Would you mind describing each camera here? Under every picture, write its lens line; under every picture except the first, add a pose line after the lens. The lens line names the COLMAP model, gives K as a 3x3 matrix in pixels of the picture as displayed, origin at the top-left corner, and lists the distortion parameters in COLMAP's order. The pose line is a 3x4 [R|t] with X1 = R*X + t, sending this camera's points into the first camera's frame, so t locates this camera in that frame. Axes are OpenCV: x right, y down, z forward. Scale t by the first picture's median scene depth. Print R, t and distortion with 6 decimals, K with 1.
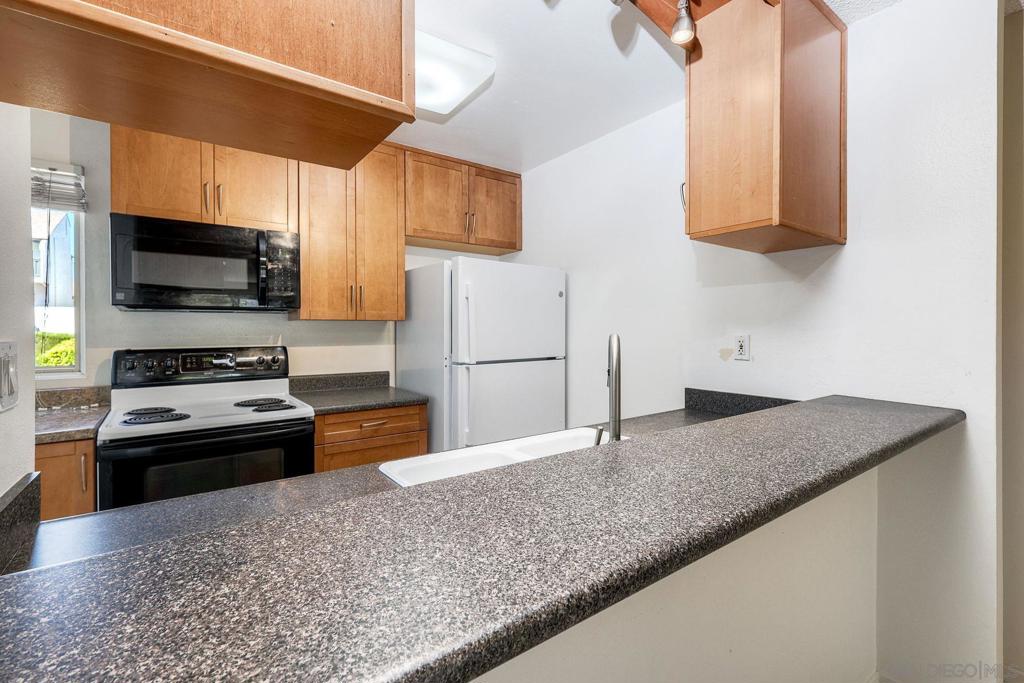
lens RADIAL K [[463.8, 0, 512.6], [0, 463.8, 326.6], [0, 0, 1]] dist [0.021480, 0.000187]
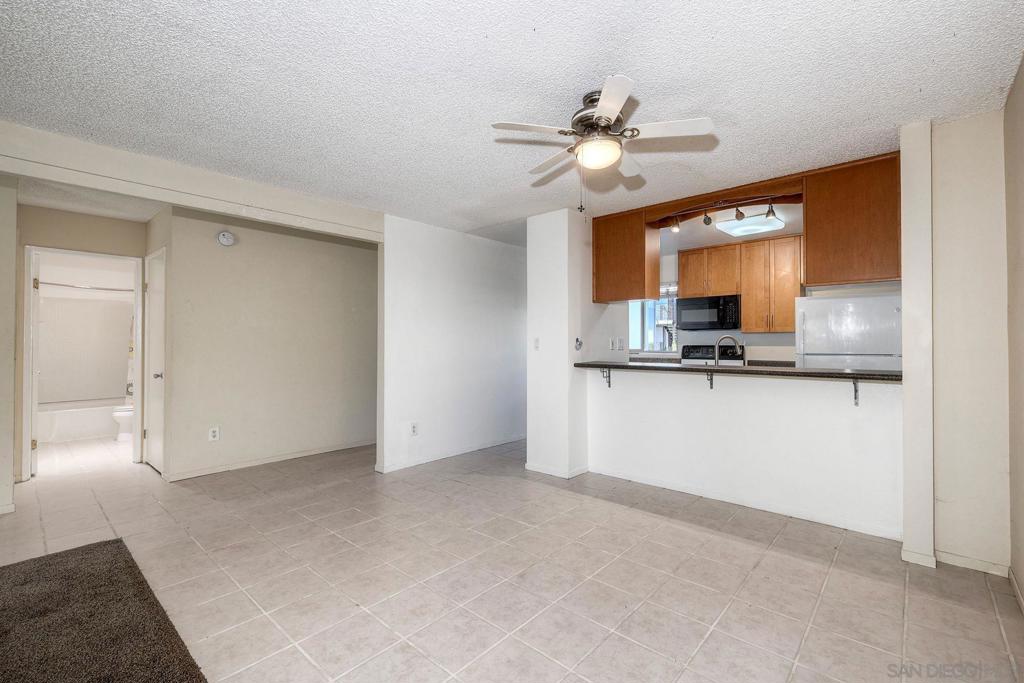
lens RADIAL K [[454.5, 0, 514.3], [0, 454.5, 339.1], [0, 0, 1]] dist [0.002191, 0.000109]
pose [[0.210149, -0.012069, -0.977595, 1.521321], [0.008753, 0.999907, -0.010463, 0.029883], [0.977630, -0.006358, 0.210235, -0.535969]]
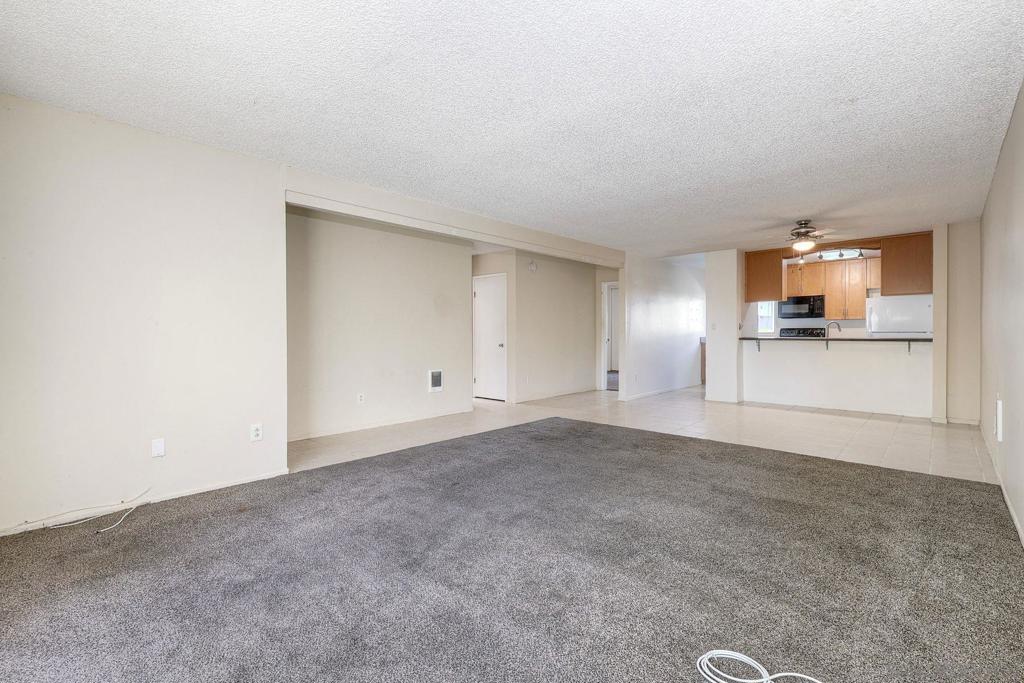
lens RADIAL K [[463.8, 0, 512.6], [0, 463.8, 326.6], [0, 0, 1]] dist [0.021480, 0.000187]
pose [[0.181151, -0.004023, -0.983447, 2.662294], [0.003886, 0.999987, -0.003375, 0.038575], [0.983448, -0.003210, 0.181164, -1.985054]]
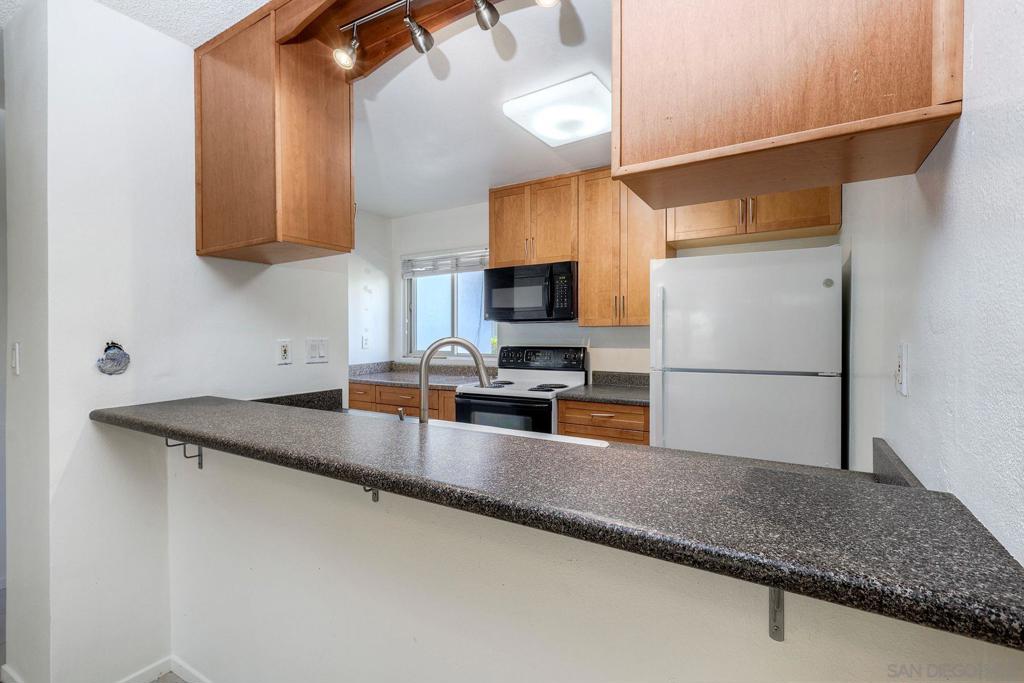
lens RADIAL K [[463.8, 0, 512.6], [0, 463.8, 326.6], [0, 0, 1]] dist [0.021480, 0.000187]
pose [[0.376894, -0.016422, -0.926111, 0.715445], [0.010587, 0.999854, -0.013422, 0.000320], [0.926196, -0.004746, 0.377013, 0.371518]]
